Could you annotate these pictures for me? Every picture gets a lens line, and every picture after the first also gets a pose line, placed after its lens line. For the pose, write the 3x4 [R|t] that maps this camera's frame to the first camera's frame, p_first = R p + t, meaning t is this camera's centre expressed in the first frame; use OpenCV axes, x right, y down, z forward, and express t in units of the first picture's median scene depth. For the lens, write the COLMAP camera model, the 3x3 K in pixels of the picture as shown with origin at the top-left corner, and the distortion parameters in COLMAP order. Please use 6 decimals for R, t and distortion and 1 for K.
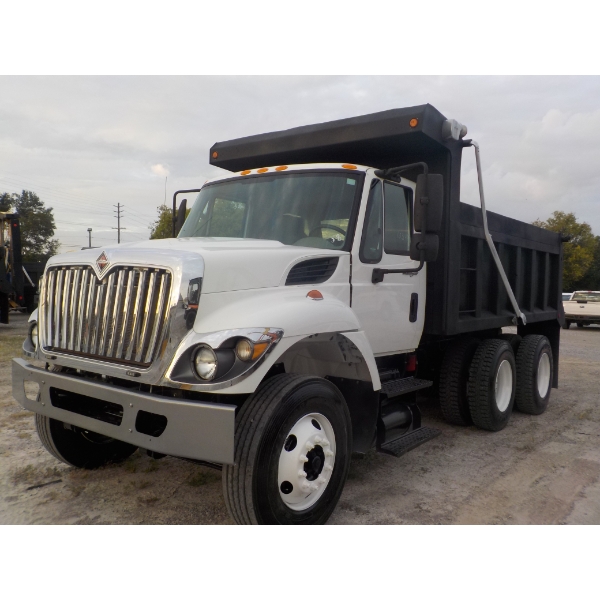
lens RADIAL K [[566.0, 0, 300.0], [0, 566.0, 300.0], [0, 0, 1]] dist [0.010866, 0.018431]
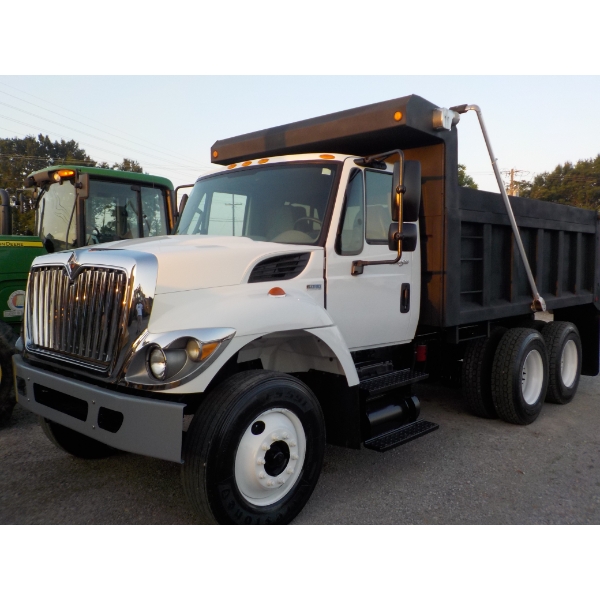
lens RADIAL K [[566.0, 0, 300.0], [0, 566.0, 300.0], [0, 0, 1]] dist [0.010866, 0.018431]
pose [[0.993345, -0.016182, -0.114038, 0.155684], [0.020098, 0.999244, 0.033270, -0.023241], [0.113413, -0.035341, 0.992919, 0.016970]]
